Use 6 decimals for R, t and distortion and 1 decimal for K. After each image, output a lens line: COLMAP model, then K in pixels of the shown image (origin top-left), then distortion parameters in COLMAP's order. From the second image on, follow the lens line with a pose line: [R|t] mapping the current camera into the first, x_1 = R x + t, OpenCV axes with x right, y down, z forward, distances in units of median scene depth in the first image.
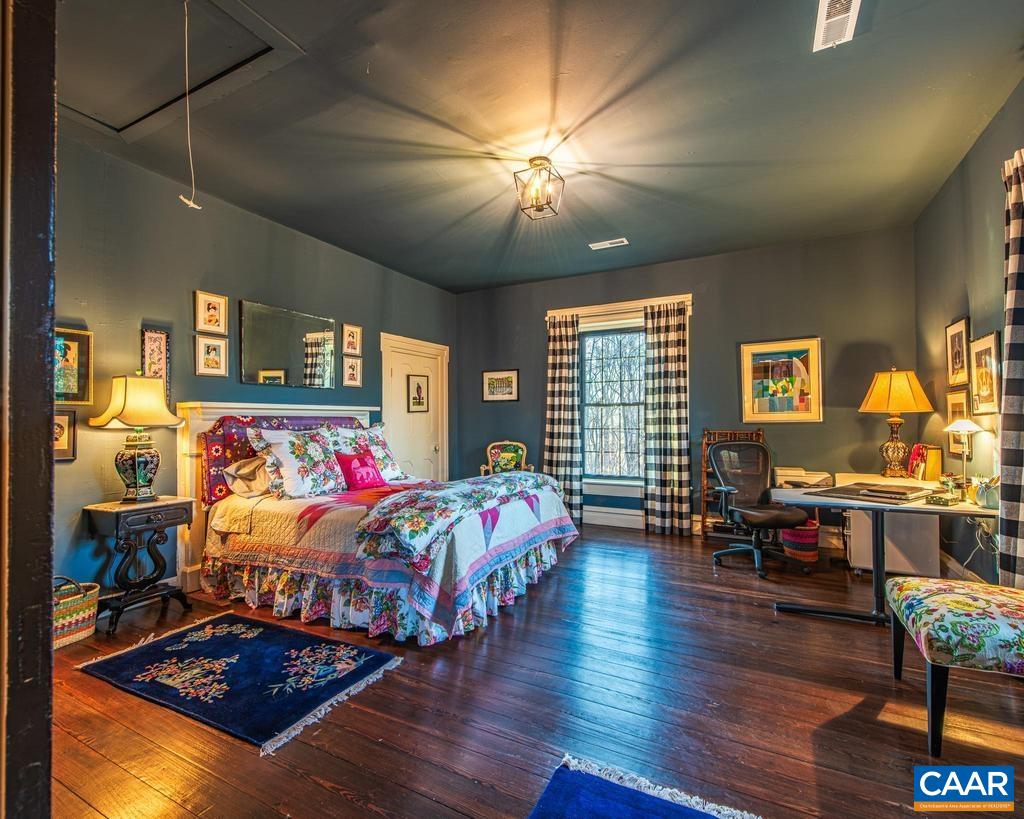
lens RADIAL K [[484.5, 0, 511.7], [0, 484.5, 416.4], [0, 0, 1]] dist [0.001331, 0.000188]
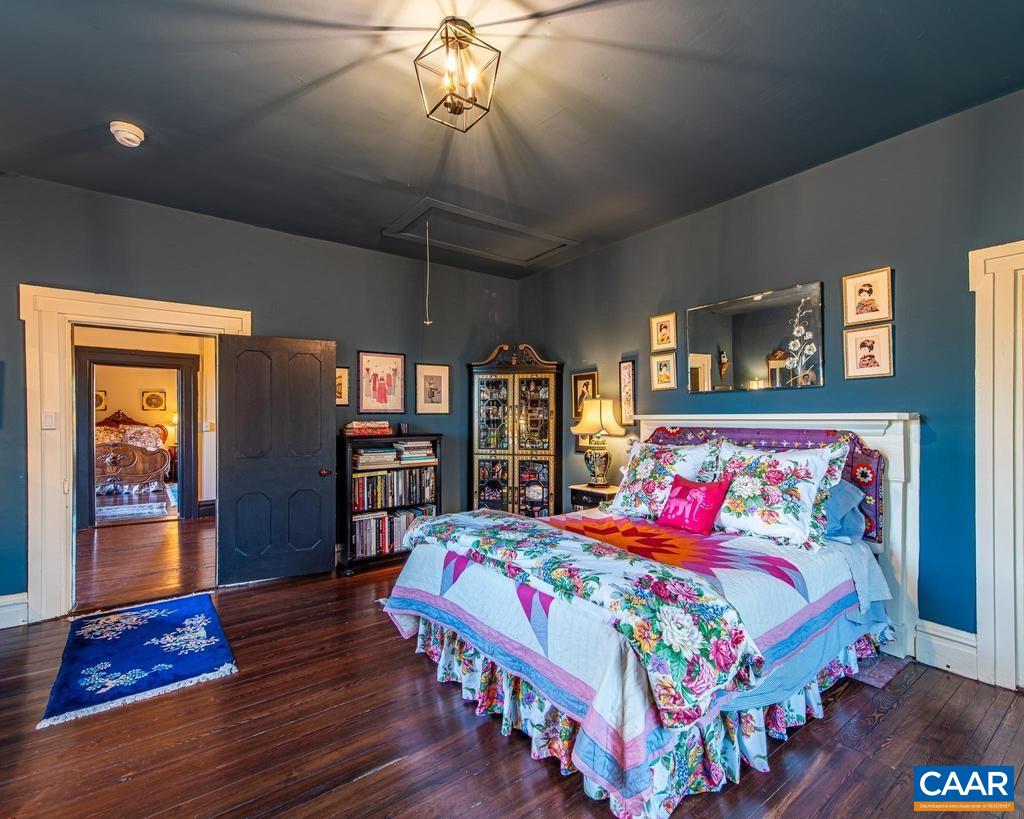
lens RADIAL K [[484.5, 0, 509.6], [0, 484.5, 414.0], [0, 0, 1]] dist [0.001331, 0.000188]
pose [[-0.440985, -0.000637, -0.897514, 0.519095], [0.013963, 0.999874, -0.007570, -0.026315], [0.897406, -0.015870, -0.440920, 1.176589]]
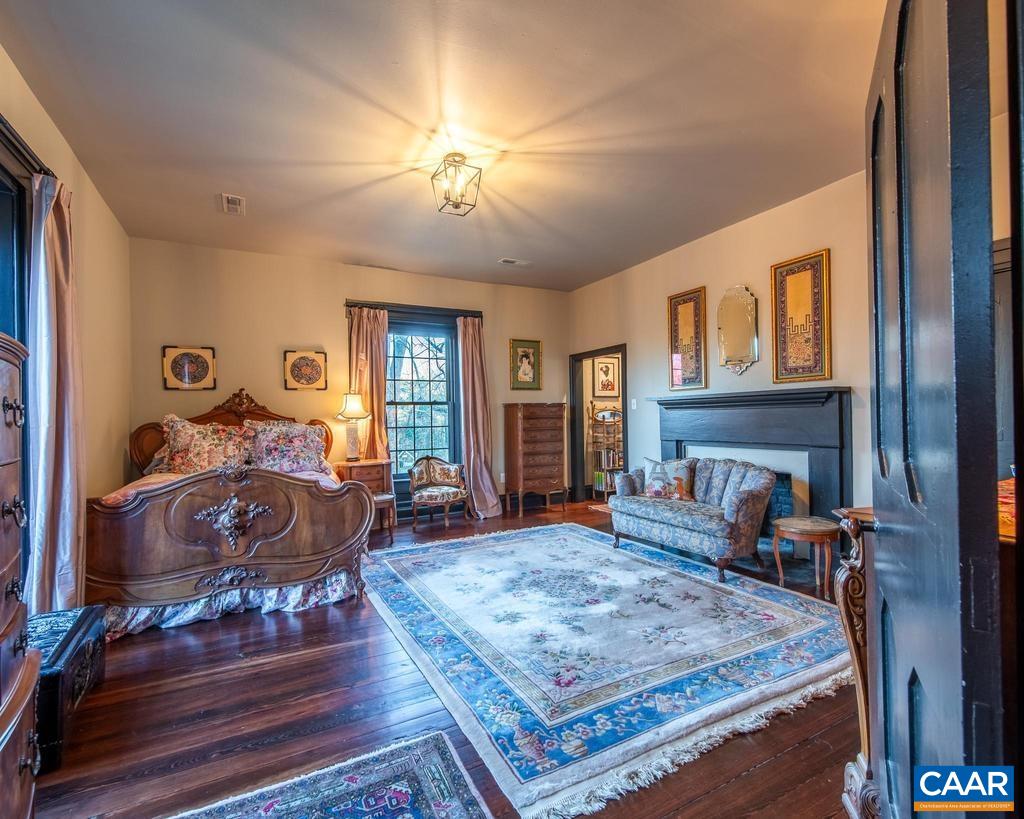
lens RADIAL K [[484.5, 0, 509.4], [0, 484.5, 412.4], [0, 0, 1]] dist [0.001331, 0.000188]
pose [[-0.564909, 0.005921, -0.825132, 0.186577], [0.026783, 0.999579, -0.011164, -0.018044], [0.824718, -0.028406, -0.564830, 0.424467]]
